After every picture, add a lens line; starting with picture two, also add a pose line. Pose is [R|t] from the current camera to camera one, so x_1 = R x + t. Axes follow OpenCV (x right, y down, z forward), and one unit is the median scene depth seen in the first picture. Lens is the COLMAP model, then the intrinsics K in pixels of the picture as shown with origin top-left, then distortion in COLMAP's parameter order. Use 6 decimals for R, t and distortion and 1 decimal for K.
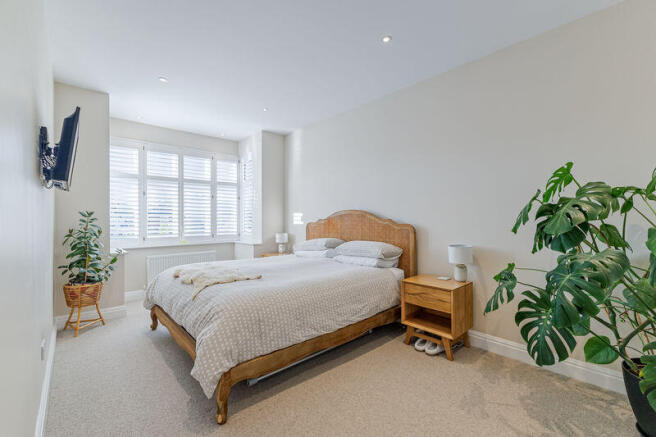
lens RADIAL K [[280.4, 0, 328.0], [0, 280.4, 218.5], [0, 0, 1]] dist [0.003050, 0.000415]
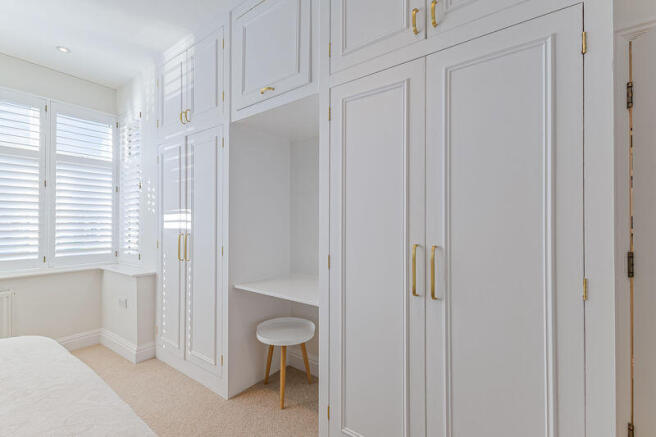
lens RADIAL K [[731.8, 0, 328.0], [0, 731.8, 218.5], [0, 0, 1]] dist [0.721321, 0.005063]
pose [[0.862488, 0.011429, 0.505949, -1.324228], [-0.008165, 0.999929, -0.008669, -0.007024], [-0.506012, 0.003346, 0.862520, -1.008261]]
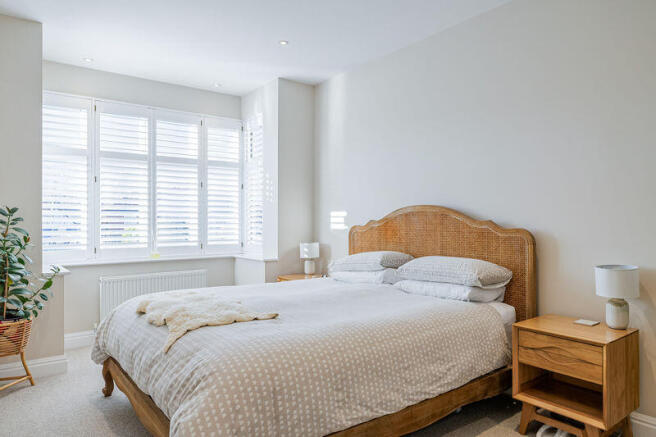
lens RADIAL K [[439.8, 0, 354.3], [0, 439.8, 218.9], [0, 0, 1]] dist [0.003285, -0.002980]
pose [[0.998300, 0.002488, -0.058236, -0.014538], [-0.002527, 0.999997, -0.000607, 0.000005], [0.058234, 0.000753, 0.998303, 0.051288]]
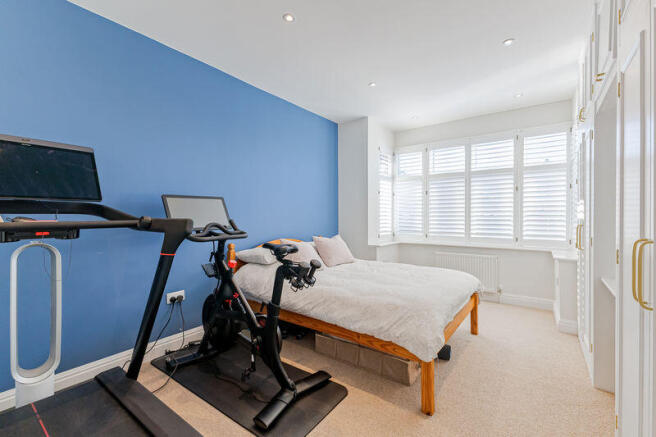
lens RADIAL K [[300.4, 0, 328.0], [0, 300.4, 218.5], [0, 0, 1]] dist [0.002340, 0.000221]
pose [[0.161543, 0.010909, -0.986805, 0.519745], [0.001333, 0.999936, 0.011272, -0.008588], [0.986865, -0.003136, 0.161518, 0.612515]]
